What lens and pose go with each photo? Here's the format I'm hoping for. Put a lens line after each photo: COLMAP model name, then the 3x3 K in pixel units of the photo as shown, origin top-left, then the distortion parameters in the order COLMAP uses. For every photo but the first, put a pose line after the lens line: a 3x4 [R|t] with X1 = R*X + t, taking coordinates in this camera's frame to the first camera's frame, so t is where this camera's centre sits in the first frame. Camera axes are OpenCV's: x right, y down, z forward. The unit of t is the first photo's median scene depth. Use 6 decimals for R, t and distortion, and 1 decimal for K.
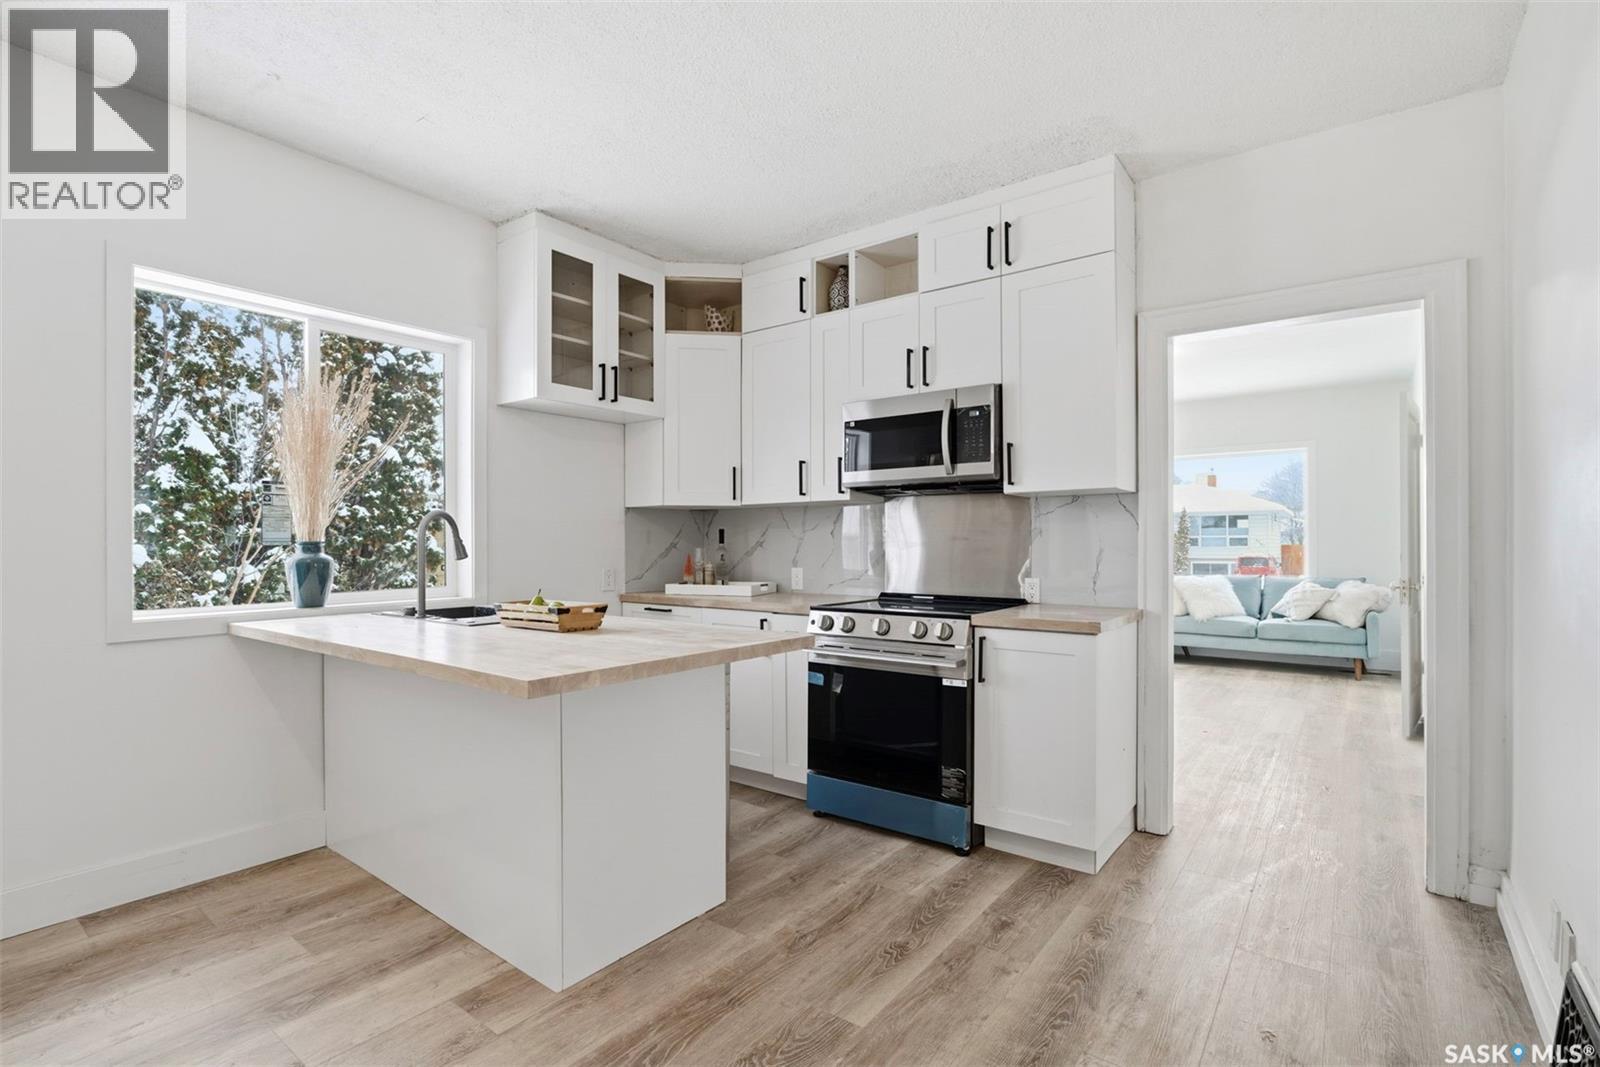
lens RADIAL K [[753.2, 0, 798.2], [0, 753.2, 539.6], [0, 0, 1]] dist [-0.004606, -0.000018]
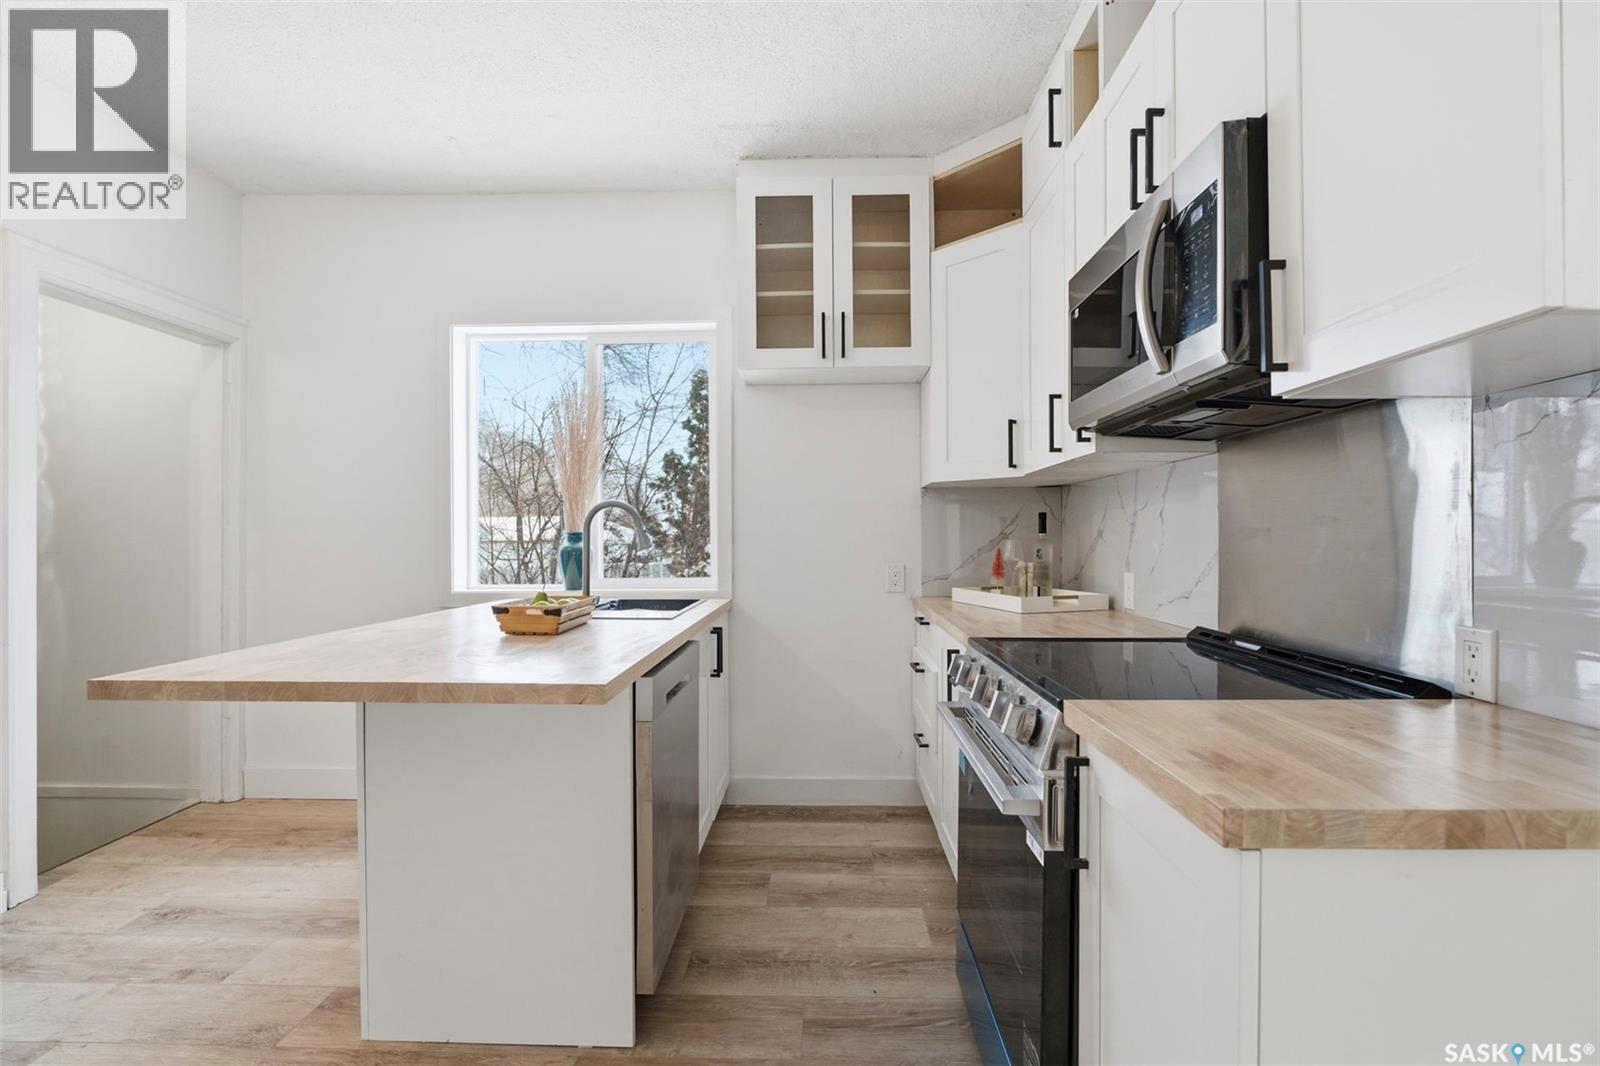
lens RADIAL K [[742.8, 0, 807.6], [0, 742.8, 537.2], [0, 0, 1]] dist [-0.017569, 0.006418]
pose [[0.582849, 0.000422, -0.812580, 0.405028], [0.004756, 0.999981, 0.003931, 0.006124], [0.812566, -0.006156, 0.582836, 0.543306]]
